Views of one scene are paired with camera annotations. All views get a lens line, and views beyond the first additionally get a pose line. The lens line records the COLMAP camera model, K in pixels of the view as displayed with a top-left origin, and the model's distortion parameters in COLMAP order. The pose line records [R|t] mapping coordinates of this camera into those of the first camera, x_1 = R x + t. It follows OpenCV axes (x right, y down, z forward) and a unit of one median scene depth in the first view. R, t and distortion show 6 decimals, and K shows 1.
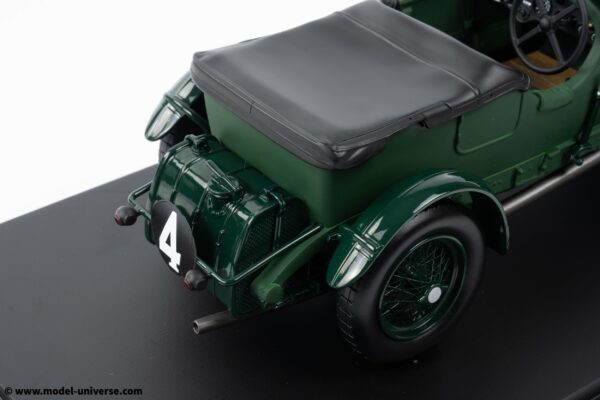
lens RADIAL K [[1267.7, 0, 300.0], [0, 1267.7, 200.0], [0, 0, 1]] dist [0.029452, 0.337273]
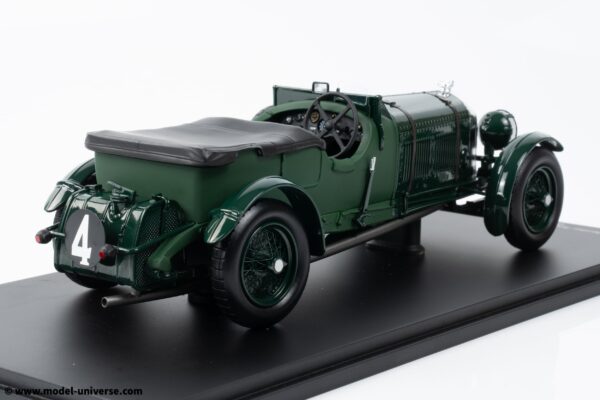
lens RADIAL K [[1267.7, 0, 300.0], [0, 1267.7, 200.0], [0, 0, 1]] dist [0.029452, 0.337273]
pose [[0.977082, -0.041229, 0.208832, -0.155740], [0.111052, 0.935701, -0.334859, 0.467479], [-0.181599, 0.350376, 0.918836, -0.297485]]
